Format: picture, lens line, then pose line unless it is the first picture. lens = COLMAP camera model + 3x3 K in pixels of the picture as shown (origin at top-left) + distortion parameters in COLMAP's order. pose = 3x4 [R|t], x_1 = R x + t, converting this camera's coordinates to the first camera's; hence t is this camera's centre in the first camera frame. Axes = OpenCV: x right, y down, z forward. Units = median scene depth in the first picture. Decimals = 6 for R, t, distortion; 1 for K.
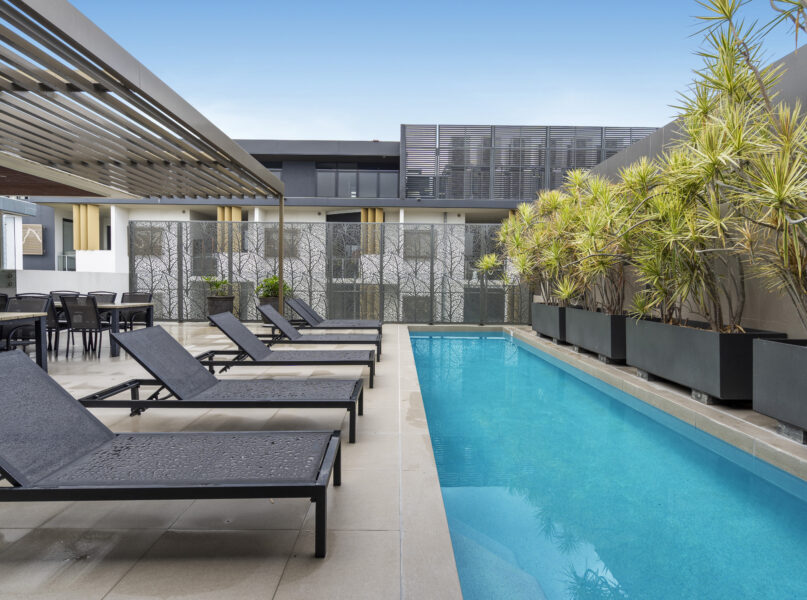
lens RADIAL K [[414.5, 0, 388.0], [0, 414.5, 305.4], [0, 0, 1]] dist [0.003298, 0.000407]
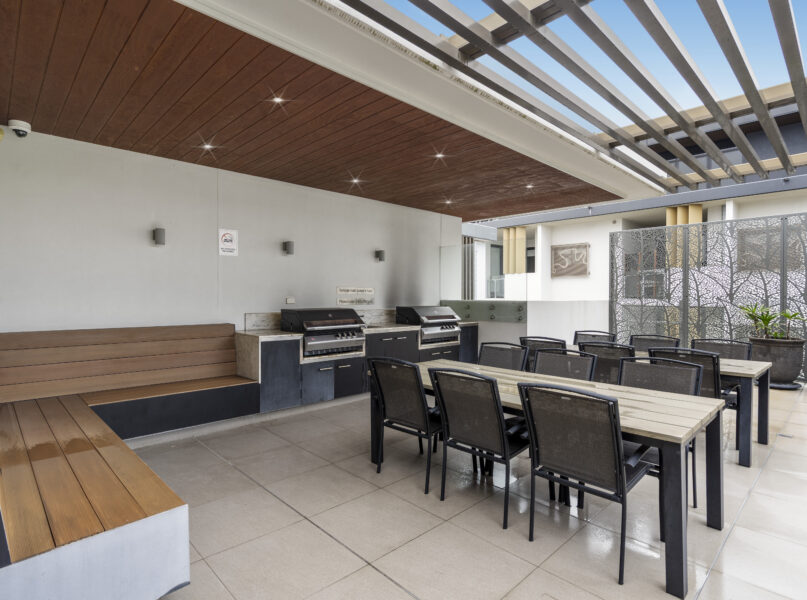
lens RADIAL K [[432.9, 0, 403.0], [0, 432.9, 298.8], [0, 0, 1]] dist [0.002222, -0.000394]
pose [[0.715430, -0.010795, -0.698601, -0.200736], [-0.029621, 0.998513, -0.045764, -0.018835], [0.698056, 0.053434, 0.714047, 0.089980]]
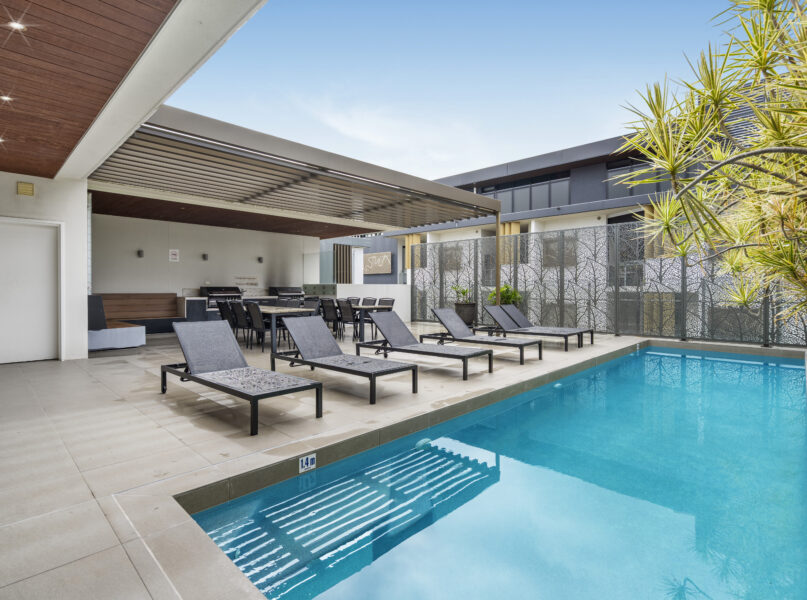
lens RADIAL K [[414.5, 0, 396.9], [0, 414.5, 292.5], [0, 0, 1]] dist [0.003298, 0.000407]
pose [[0.719966, -0.004250, -0.693996, 0.171437], [-0.031673, 0.998738, -0.038975, 0.001112], [0.693286, 0.050041, 0.718923, 0.005562]]
